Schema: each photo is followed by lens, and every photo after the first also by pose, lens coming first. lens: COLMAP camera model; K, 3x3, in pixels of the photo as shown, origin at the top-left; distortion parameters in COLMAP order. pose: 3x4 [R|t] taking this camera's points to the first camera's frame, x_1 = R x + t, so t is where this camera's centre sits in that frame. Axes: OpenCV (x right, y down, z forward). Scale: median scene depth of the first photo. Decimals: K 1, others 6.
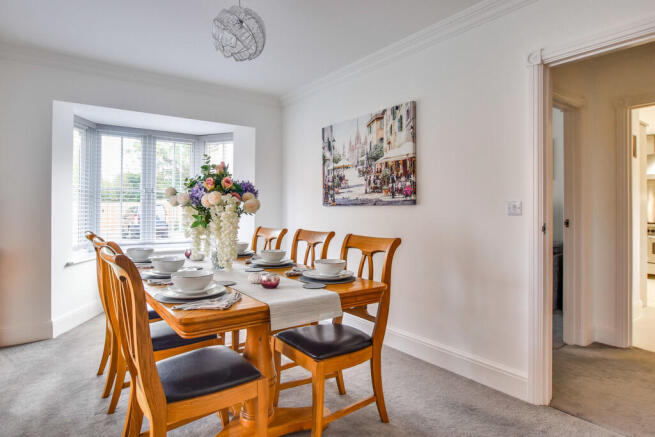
lens RADIAL K [[380.0, 0, 325.1], [0, 380.0, 212.7], [0, 0, 1]] dist [-0.017053, 0.003264]
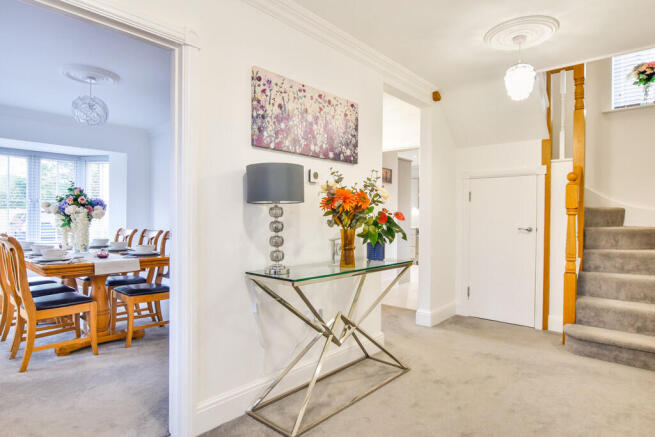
lens RADIAL K [[380.0, 0, 330.4], [0, 380.0, 223.9], [0, 0, 1]] dist [-0.017053, 0.003264]
pose [[0.976049, 0.002115, 0.217539, 0.415392], [-0.004389, 0.999941, 0.009968, 0.005308], [-0.217505, -0.010684, 0.976001, -0.800805]]
